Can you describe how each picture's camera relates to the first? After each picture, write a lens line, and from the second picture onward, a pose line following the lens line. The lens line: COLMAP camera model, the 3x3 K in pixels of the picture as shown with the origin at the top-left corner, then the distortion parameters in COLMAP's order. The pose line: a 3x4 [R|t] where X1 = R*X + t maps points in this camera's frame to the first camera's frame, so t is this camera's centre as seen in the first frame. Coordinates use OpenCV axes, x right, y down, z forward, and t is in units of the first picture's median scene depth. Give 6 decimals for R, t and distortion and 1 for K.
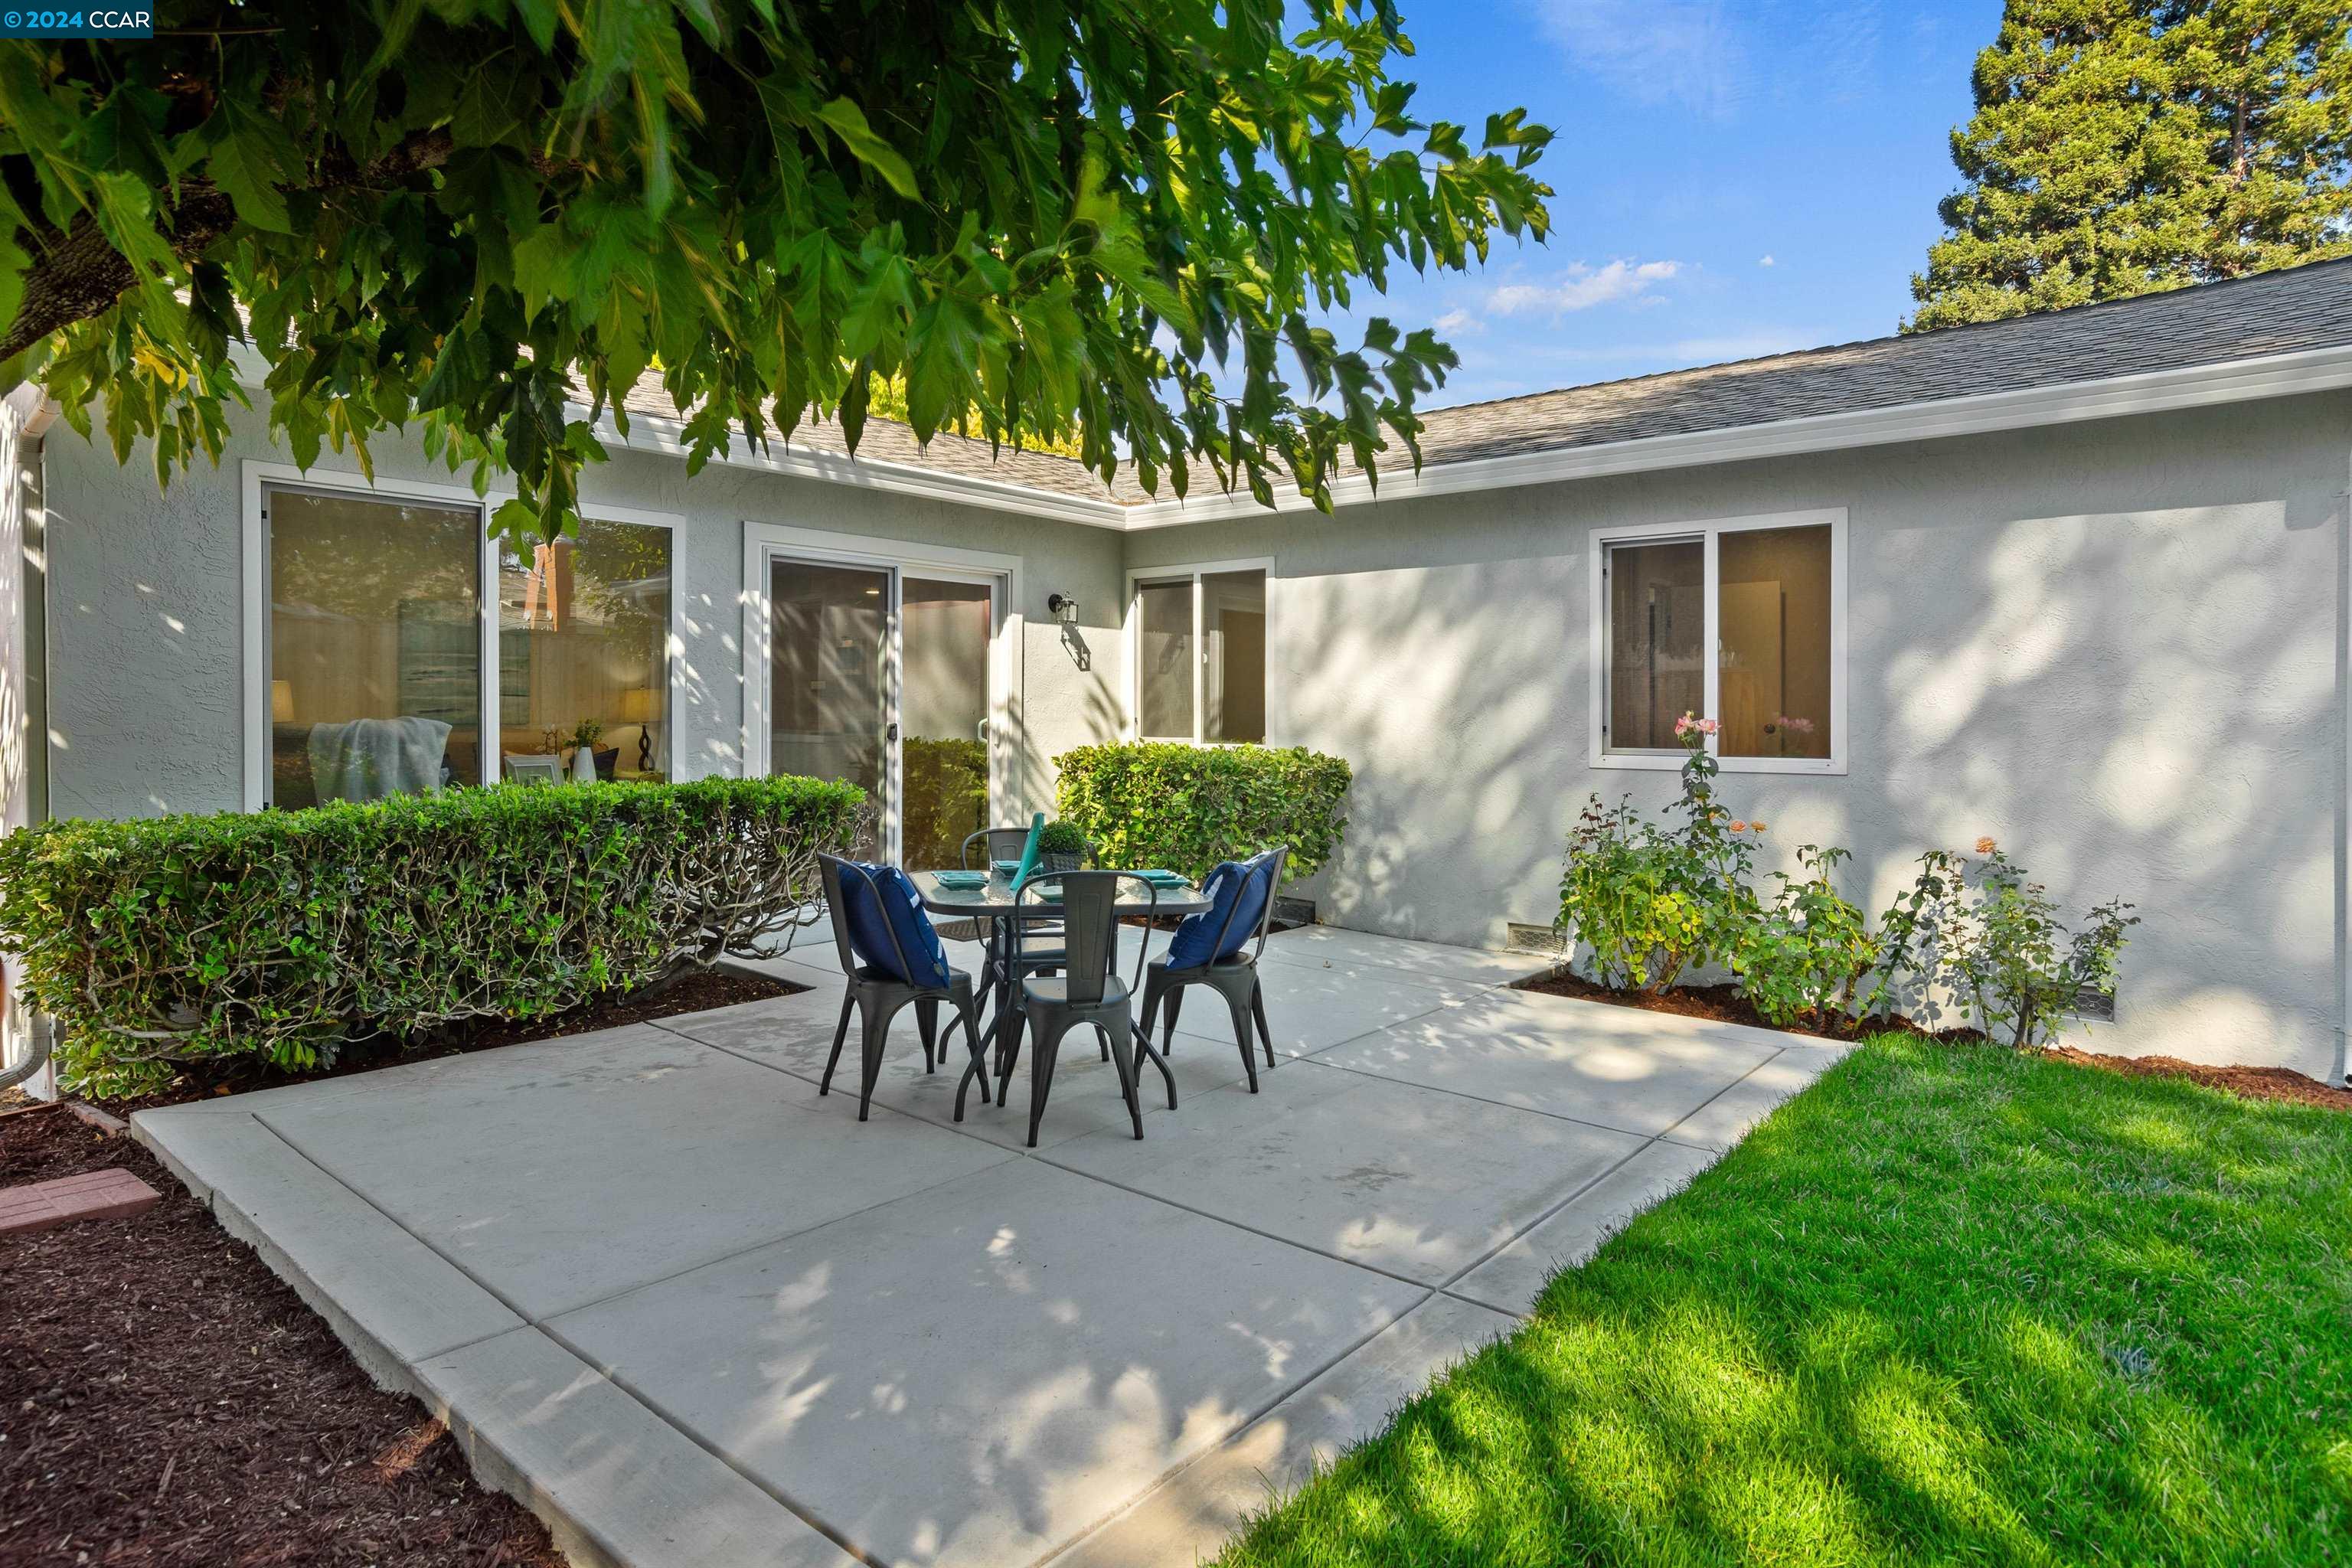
lens RADIAL K [[1270.3, 0, 1211.4], [0, 1270.3, 733.5], [0, 0, 1]] dist [-0.079803, 0.035631]
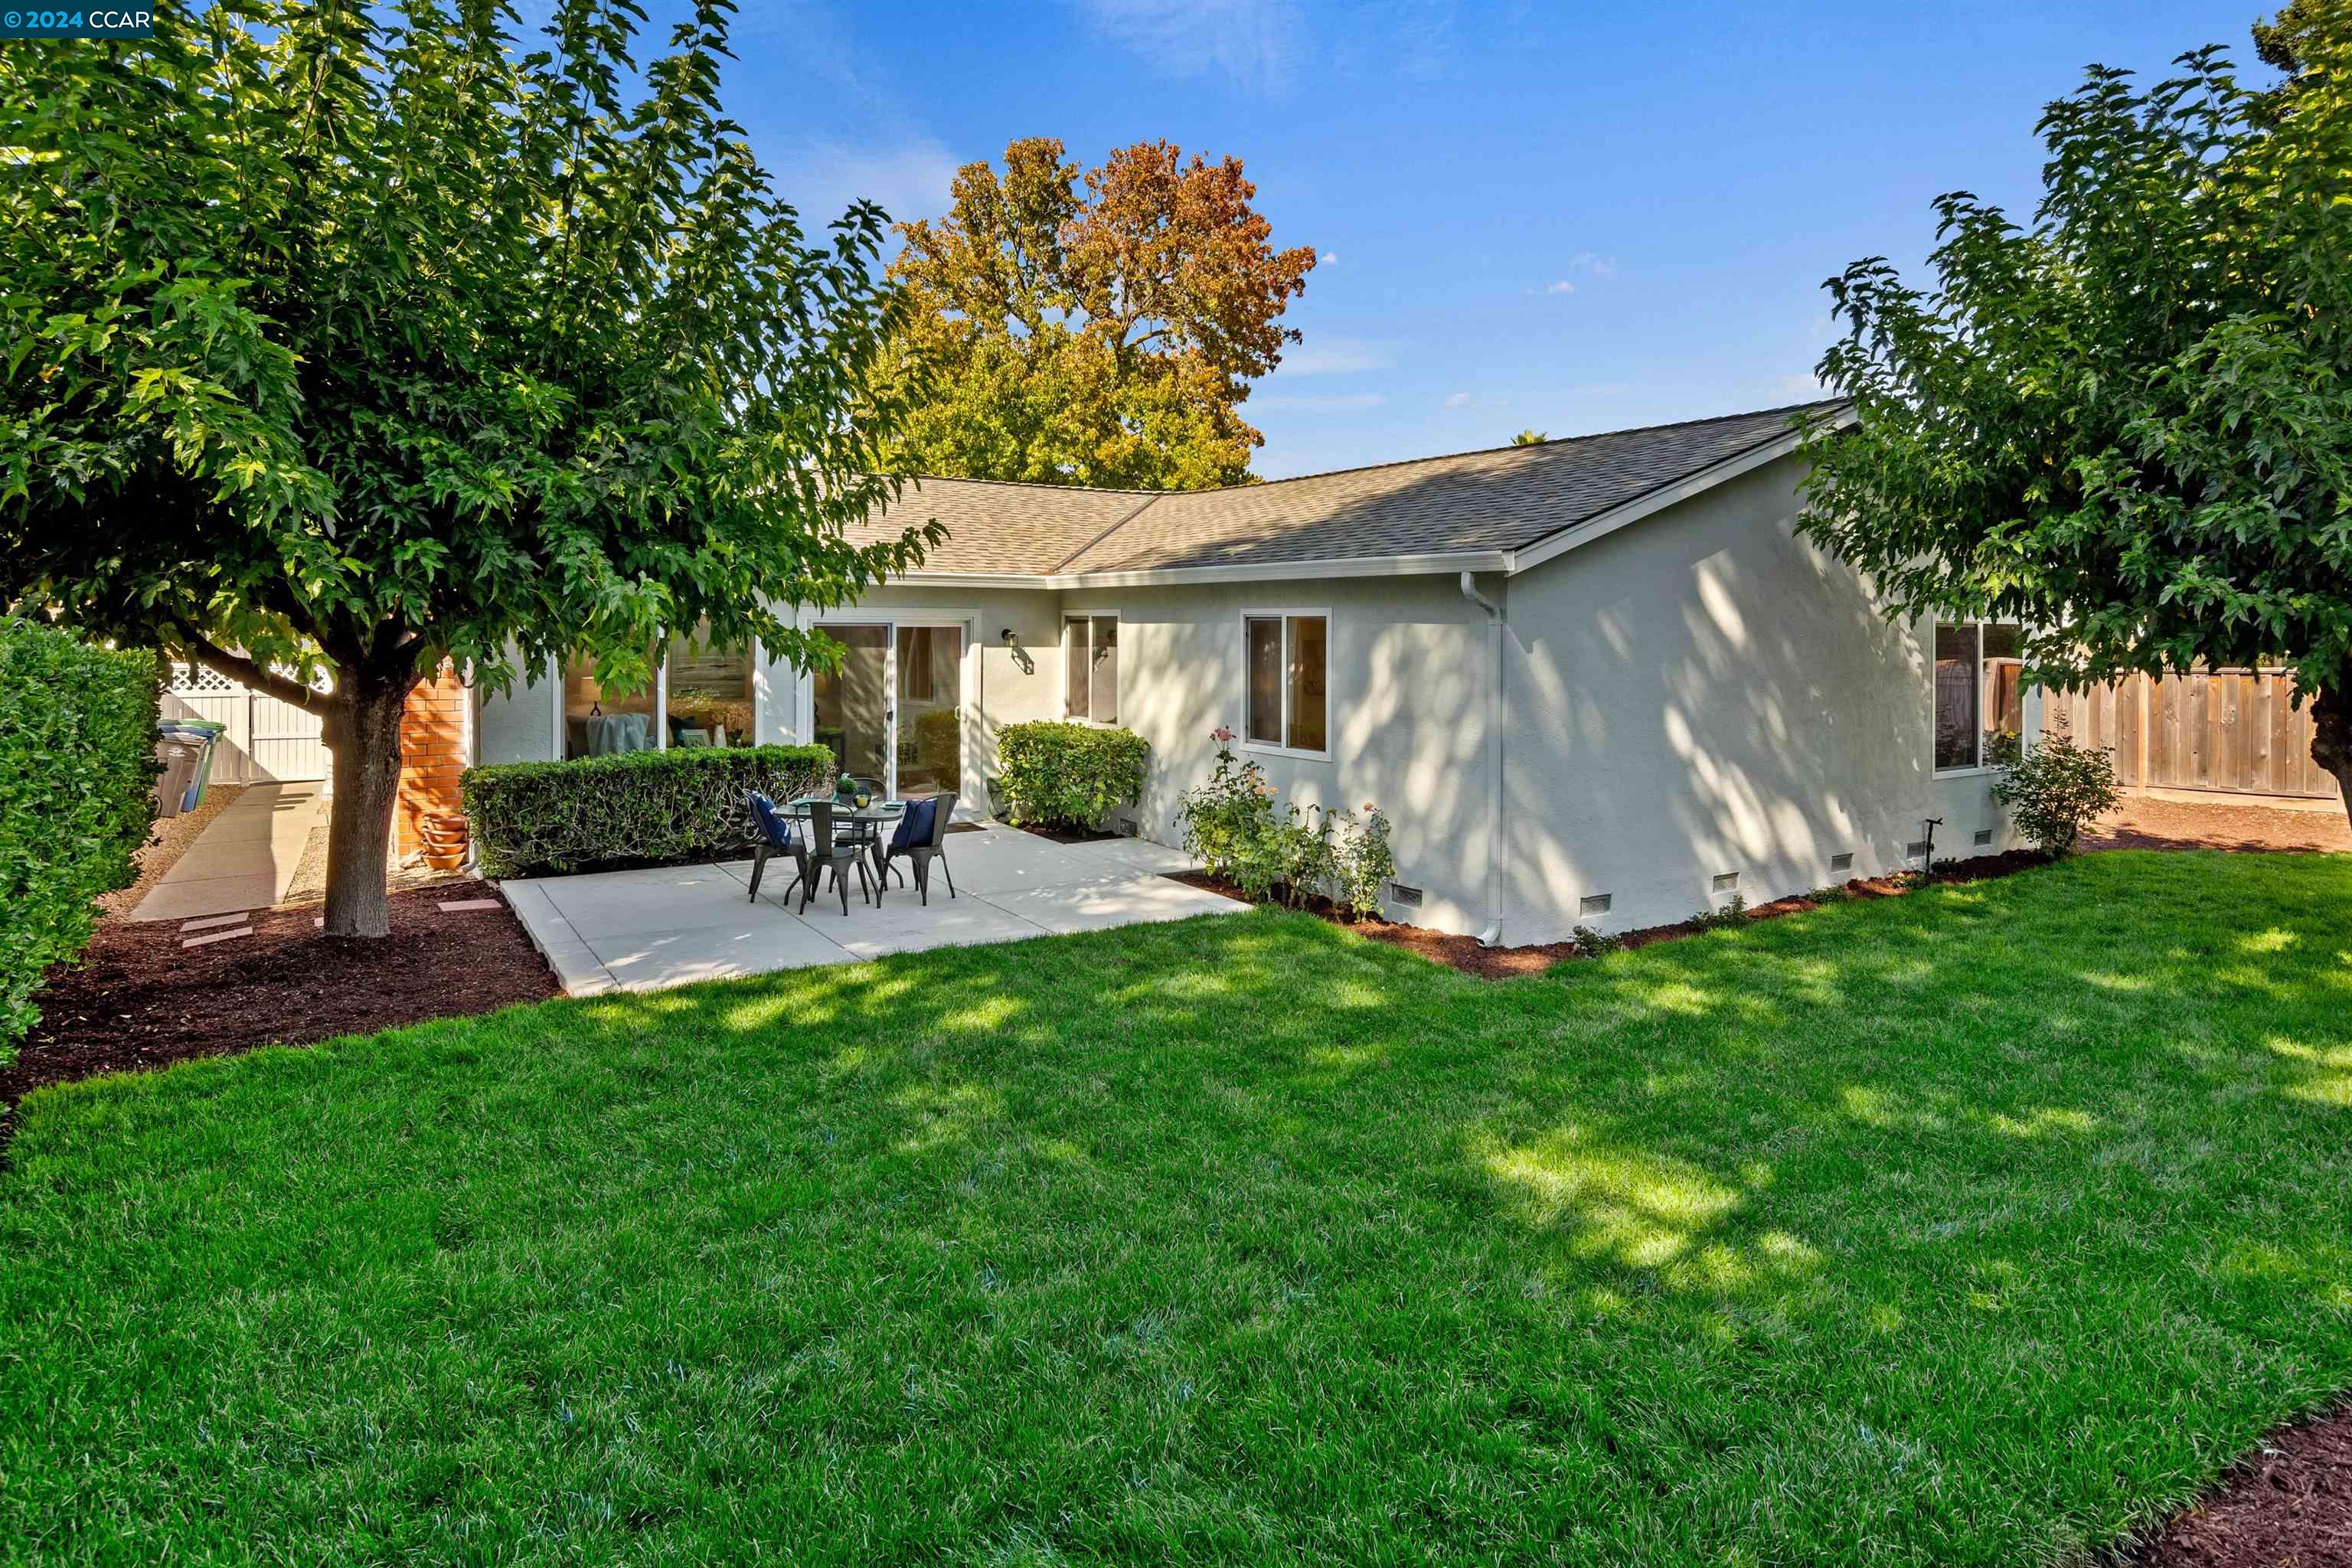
lens RADIAL K [[1303.1, 0, 1181.2], [0, 1303.1, 758.0], [0, 0, 1]] dist [-0.054817, 0.039946]
pose [[0.950894, 0.039127, -0.307034, 0.953196], [-0.013204, 0.996203, 0.086059, -0.144298], [0.309235, -0.077779, 0.947800, -0.809611]]
